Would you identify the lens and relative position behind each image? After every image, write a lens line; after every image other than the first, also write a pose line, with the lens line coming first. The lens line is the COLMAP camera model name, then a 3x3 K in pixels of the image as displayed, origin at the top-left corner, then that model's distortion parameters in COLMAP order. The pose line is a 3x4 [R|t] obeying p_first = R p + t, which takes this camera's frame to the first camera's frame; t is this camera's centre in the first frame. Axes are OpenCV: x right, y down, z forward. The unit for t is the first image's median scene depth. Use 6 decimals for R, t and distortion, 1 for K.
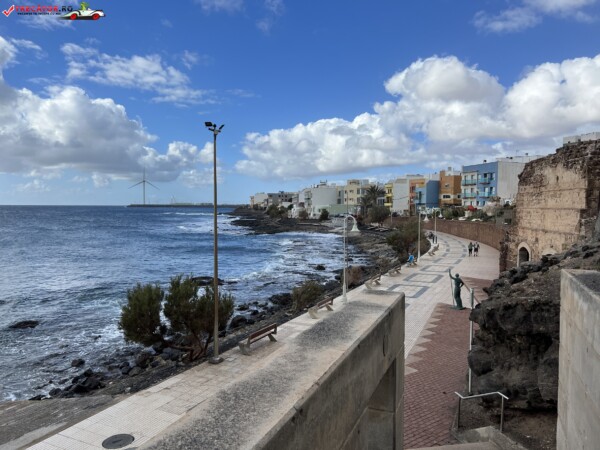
lens RADIAL K [[452.9, 0, 294.9], [0, 452.9, 231.1], [0, 0, 1]] dist [0.051316, -0.052187]
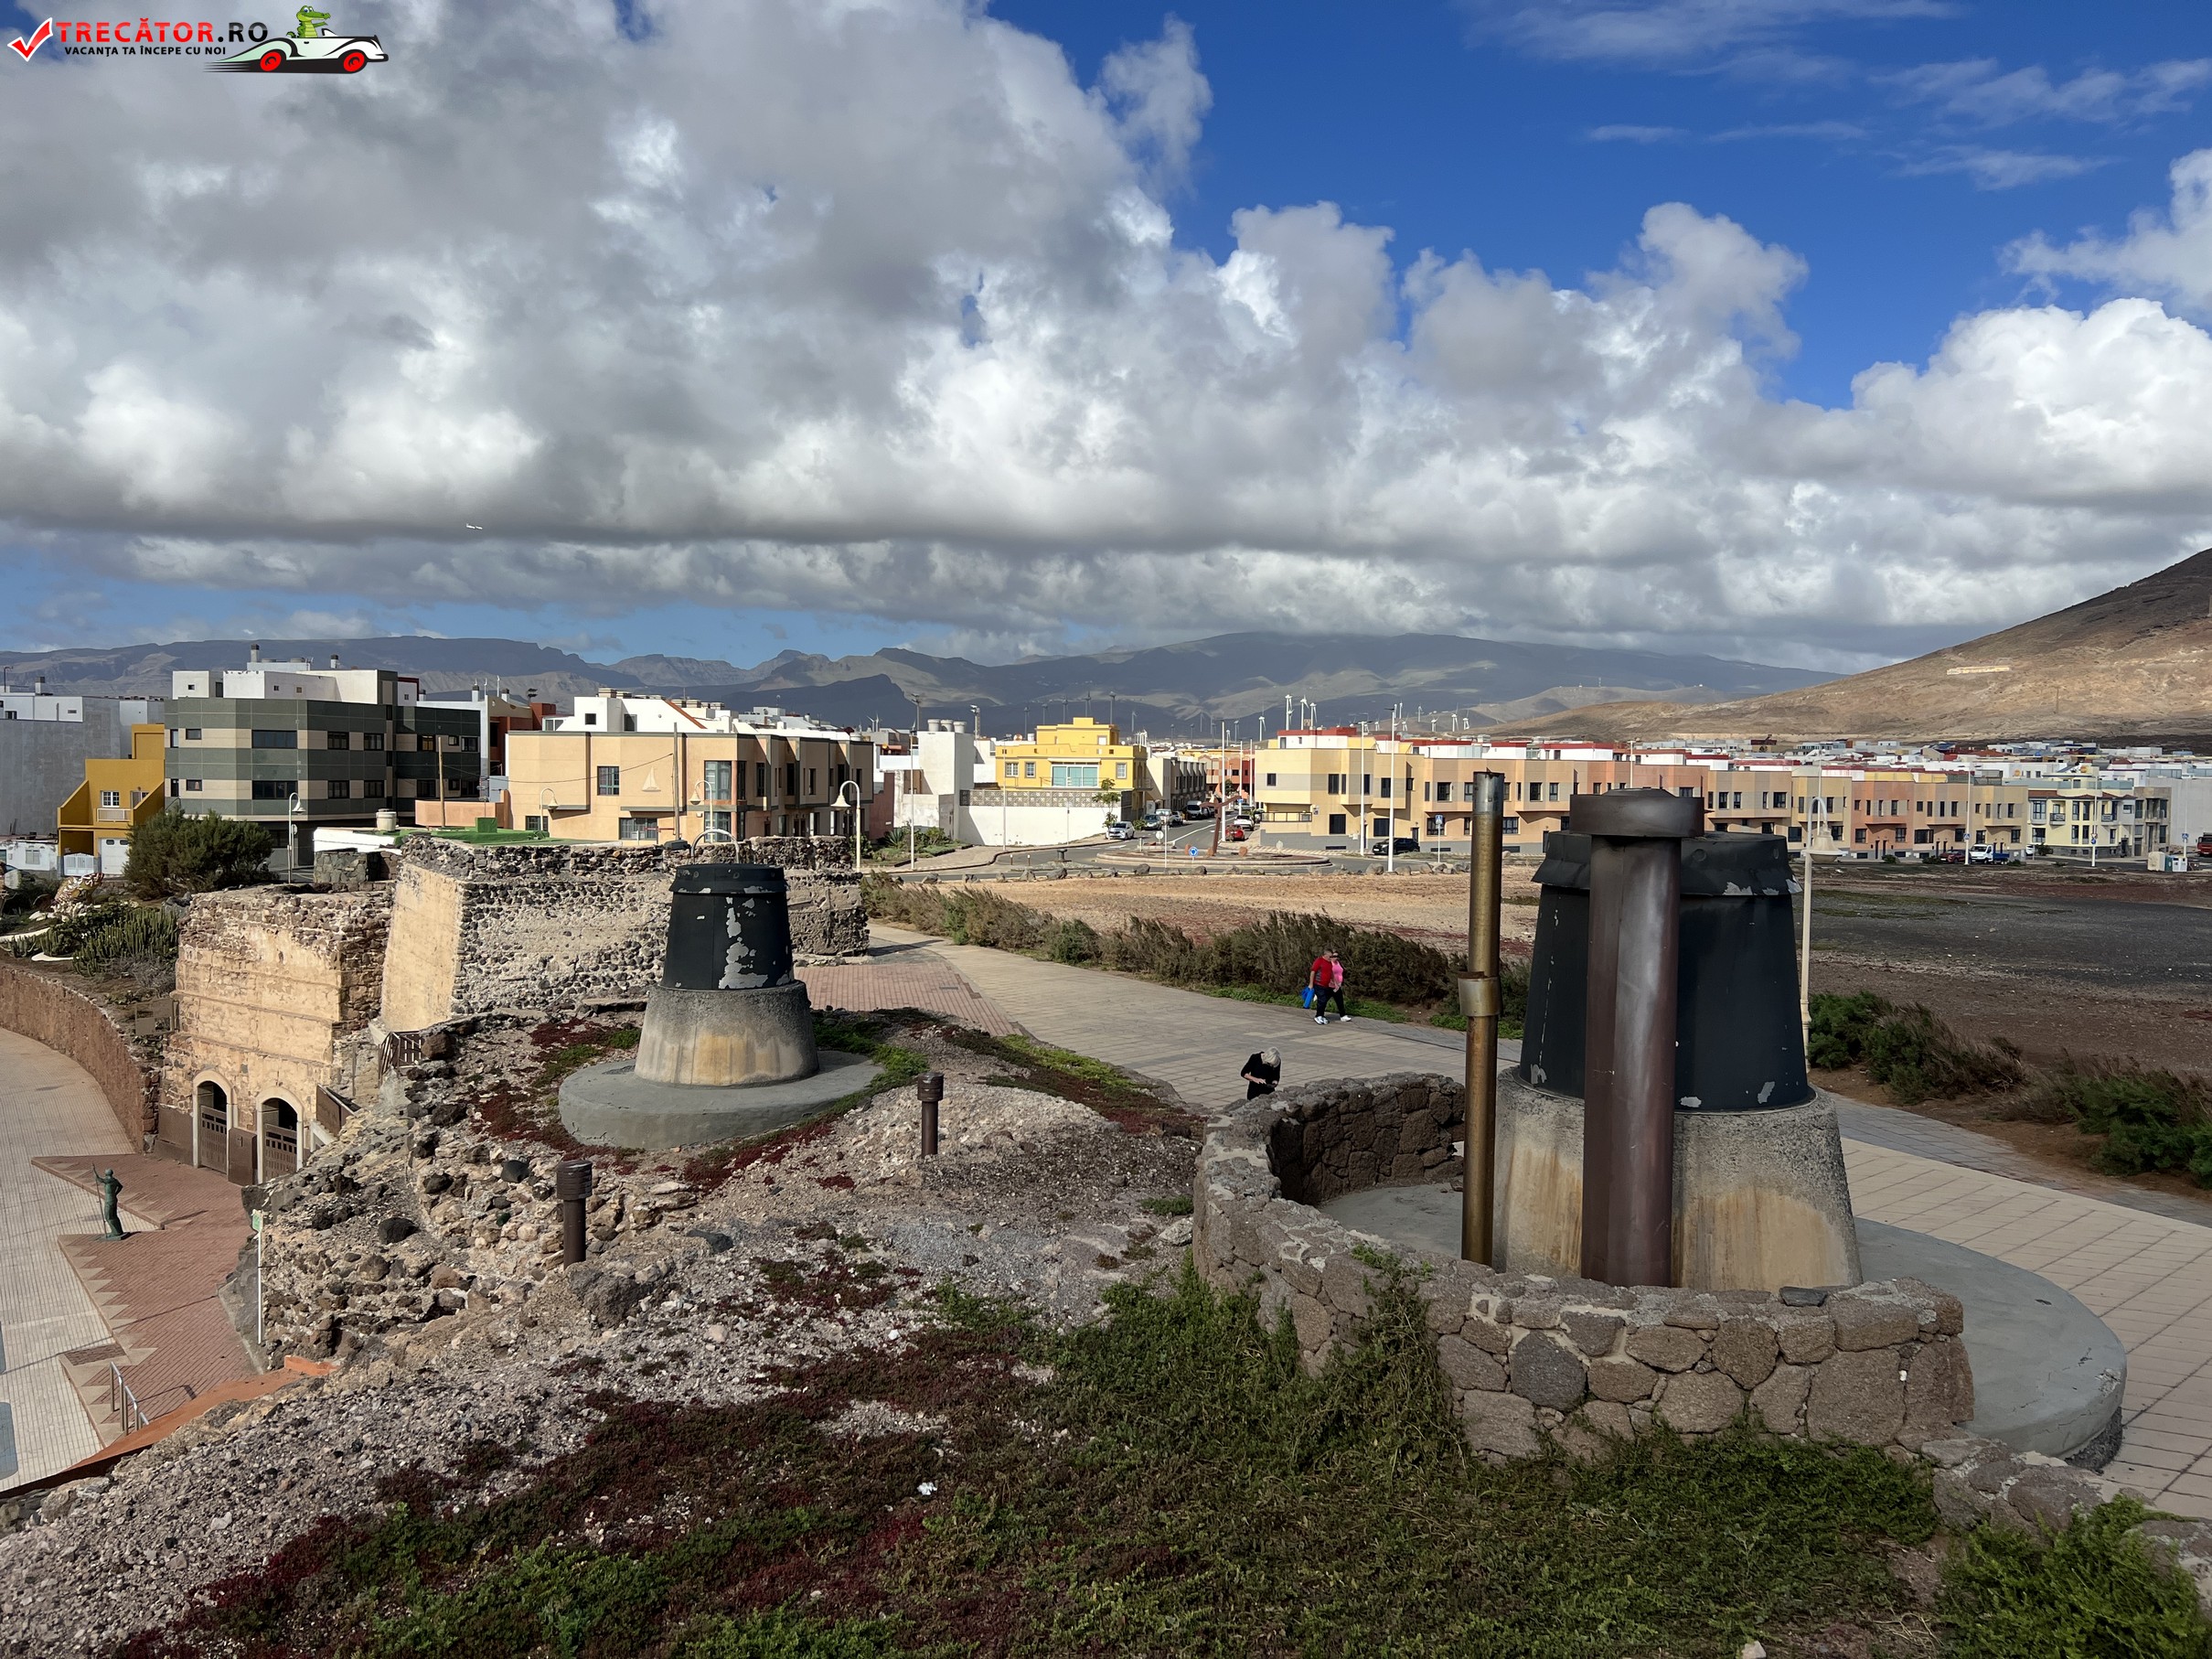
lens RADIAL K [[1670.0, 0, 1132.9], [0, 1670.0, 814.5], [0, 0, 1]] dist [0.051316, -0.052187]
pose [[0.469757, -0.026773, 0.882390, -0.708592], [0.042916, 0.999051, 0.007465, -0.249204], [-0.881752, 0.034362, 0.470460, -0.837021]]
